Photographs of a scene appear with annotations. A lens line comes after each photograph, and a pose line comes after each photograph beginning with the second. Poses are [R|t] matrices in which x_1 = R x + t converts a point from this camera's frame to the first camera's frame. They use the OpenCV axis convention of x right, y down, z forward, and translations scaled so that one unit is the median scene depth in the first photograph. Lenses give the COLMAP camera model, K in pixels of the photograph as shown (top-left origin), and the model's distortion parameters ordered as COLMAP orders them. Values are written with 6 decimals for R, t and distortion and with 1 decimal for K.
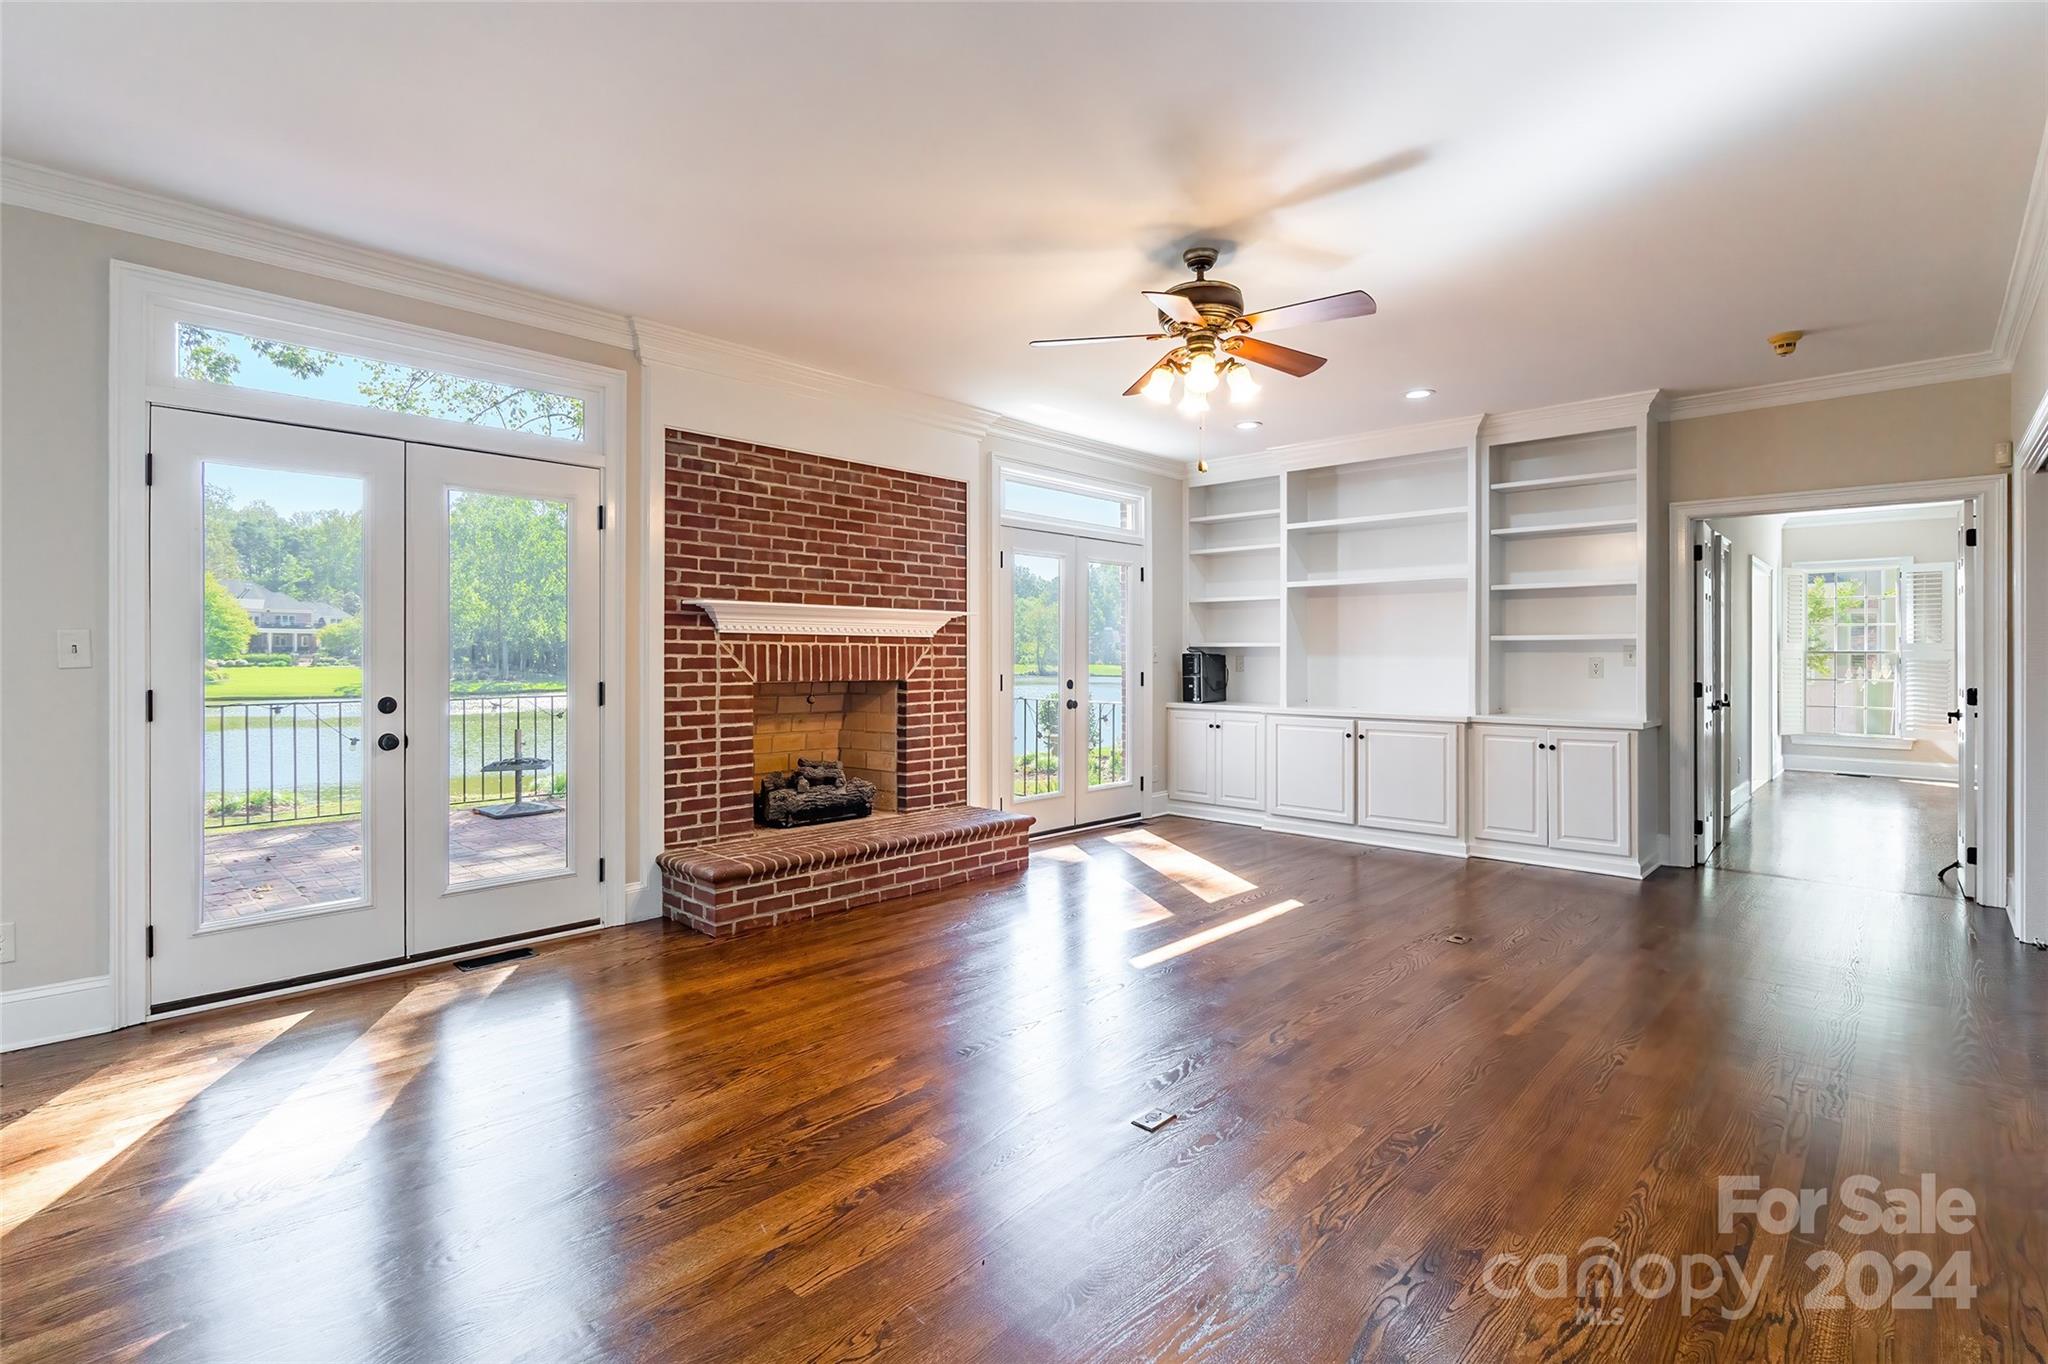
lens RADIAL K [[937.6, 0, 1001.3], [0, 937.6, 655.8], [0, 0, 1]] dist [-0.012884, 0.001017]
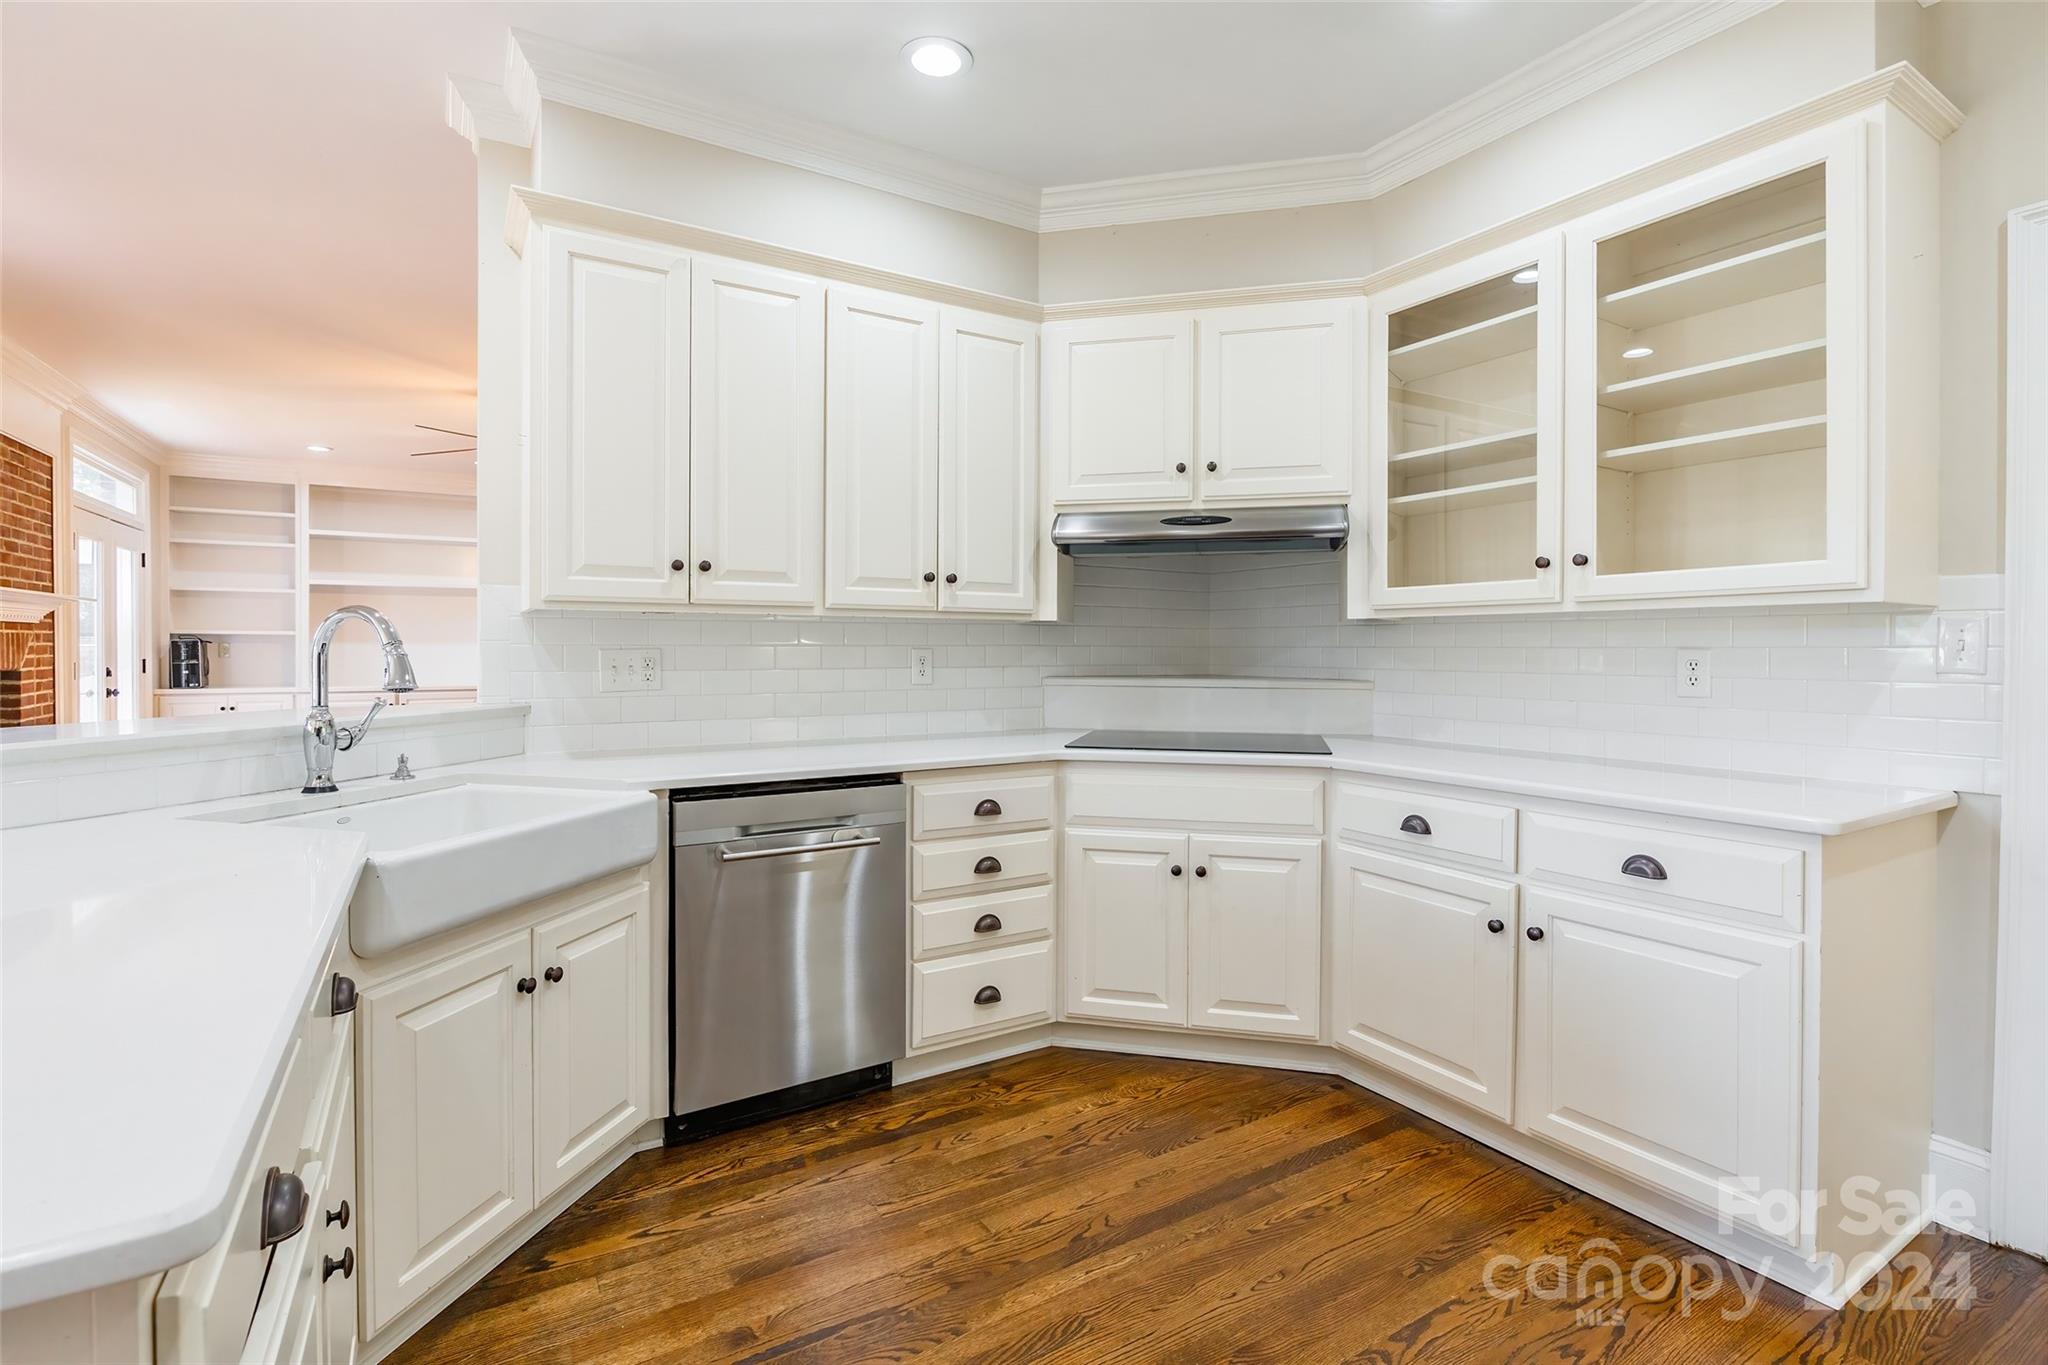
lens RADIAL K [[937.6, 0, 1006.1], [0, 937.6, 651.8], [0, 0, 1]] dist [-0.012884, 0.001017]
pose [[0.251555, -0.008507, 0.967806, -0.804394], [-0.002275, 0.999953, 0.009381, -0.002441], [-0.967840, -0.004561, 0.251524, -0.172712]]
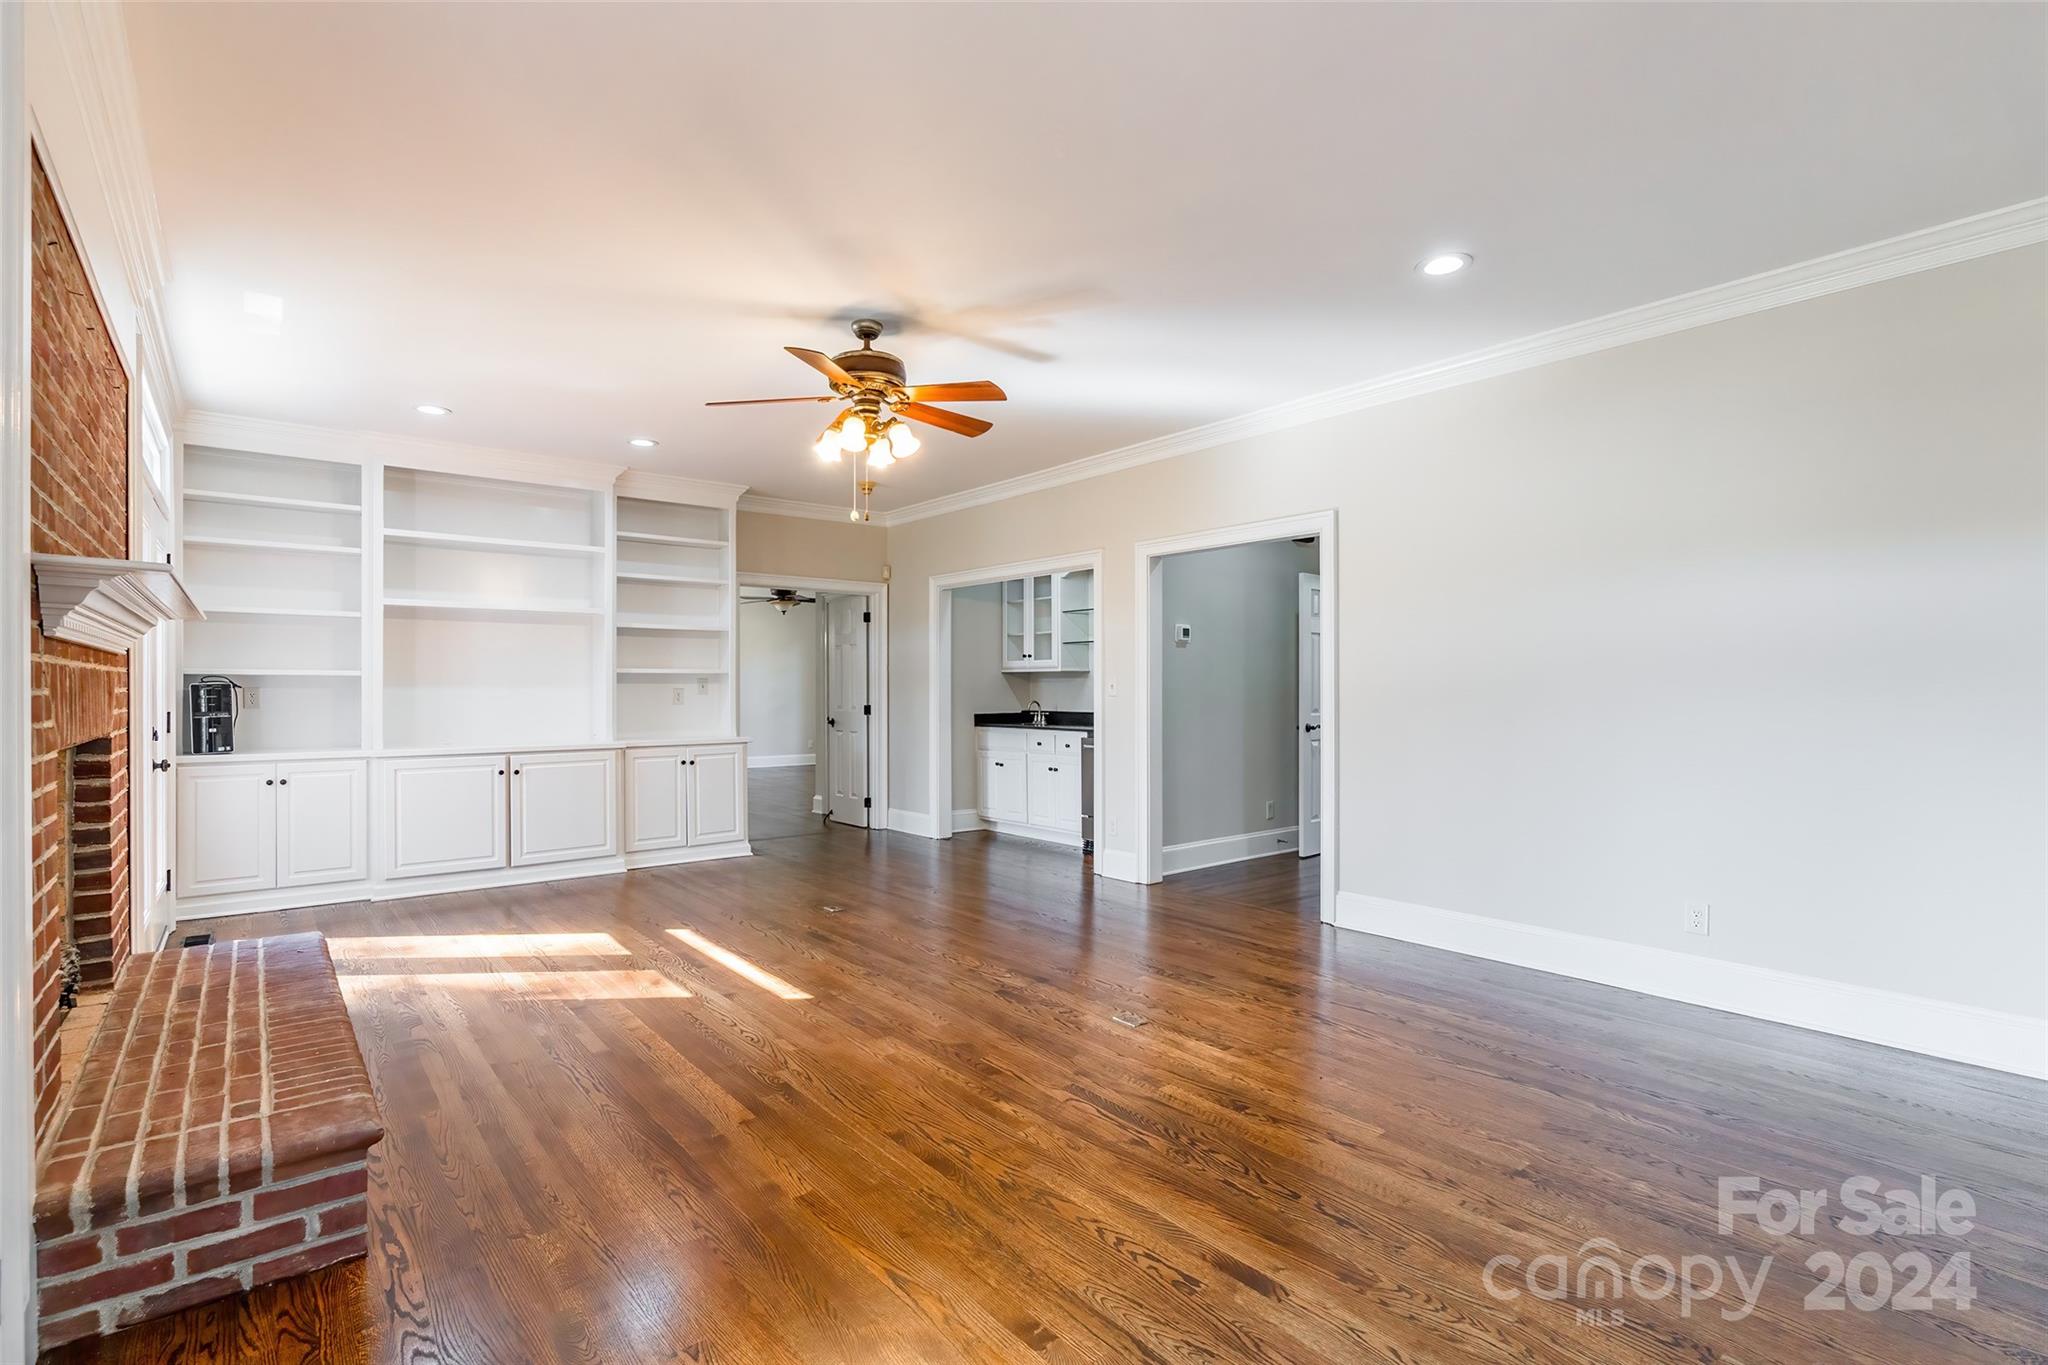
lens RADIAL K [[937.6, 0, 993.7], [0, 937.6, 681.0], [0, 0, 1]] dist [-0.012884, 0.001017]
pose [[0.146560, 0.004040, 0.989193, -0.582384], [0.001834, 0.999989, -0.004356, -0.001003], [-0.989200, 0.002453, 0.146551, 0.465354]]
